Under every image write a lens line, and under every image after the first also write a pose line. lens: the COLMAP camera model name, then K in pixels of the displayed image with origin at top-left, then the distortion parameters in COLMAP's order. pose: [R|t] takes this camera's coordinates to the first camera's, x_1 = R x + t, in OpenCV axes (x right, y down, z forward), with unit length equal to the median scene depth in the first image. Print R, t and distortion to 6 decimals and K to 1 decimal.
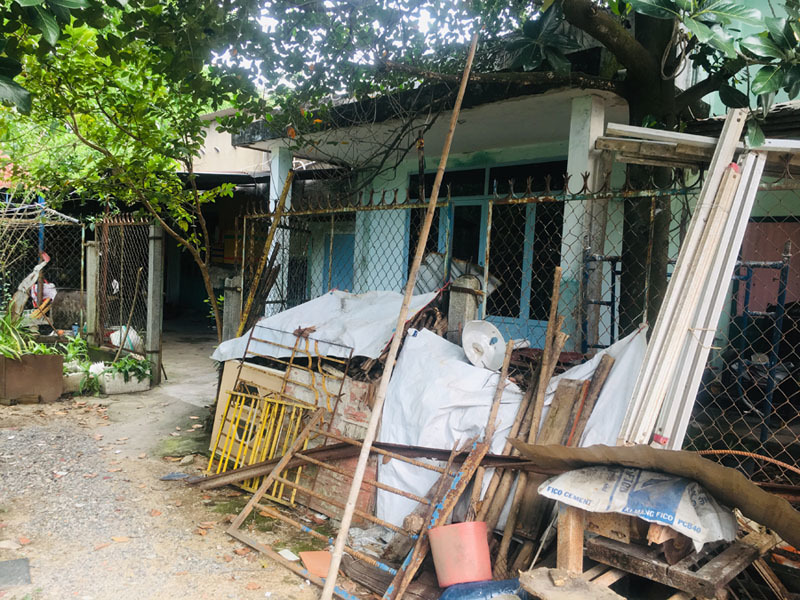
lens RADIAL K [[680.7, 0, 397.8], [0, 680.7, 298.4], [0, 0, 1]] dist [0.030963, -0.001130]
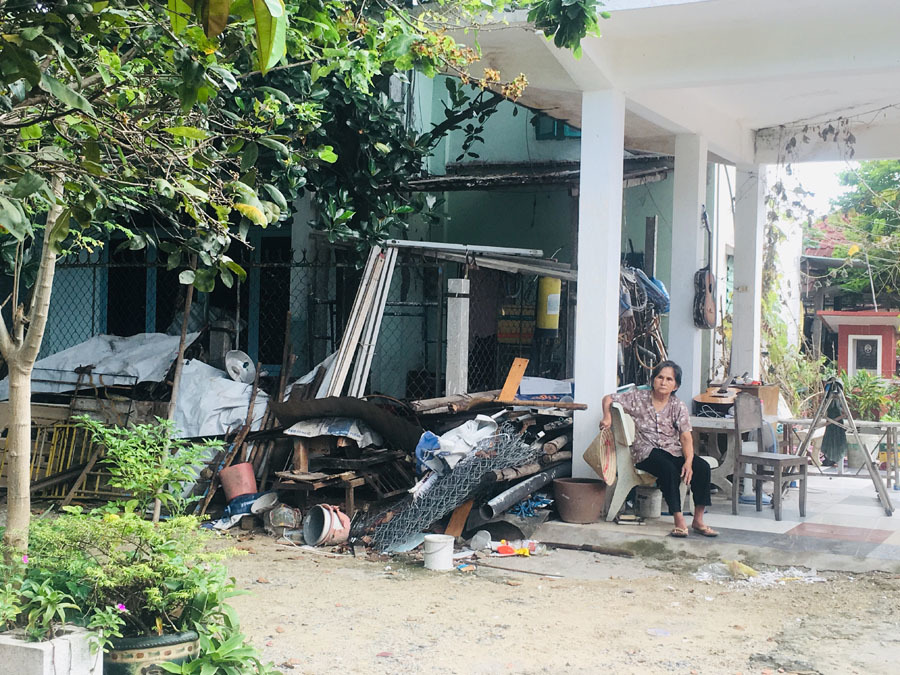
lens RADIAL K [[1278.0, 0, 448.5], [0, 1278.0, 336.5], [0, 0, 1]] dist [0.036420, 0.000000]
pose [[0.936363, -0.033732, 0.349408, -0.411381], [0.039888, 0.999150, -0.010436, 0.051151], [-0.348759, 0.023709, 0.936912, -1.716634]]
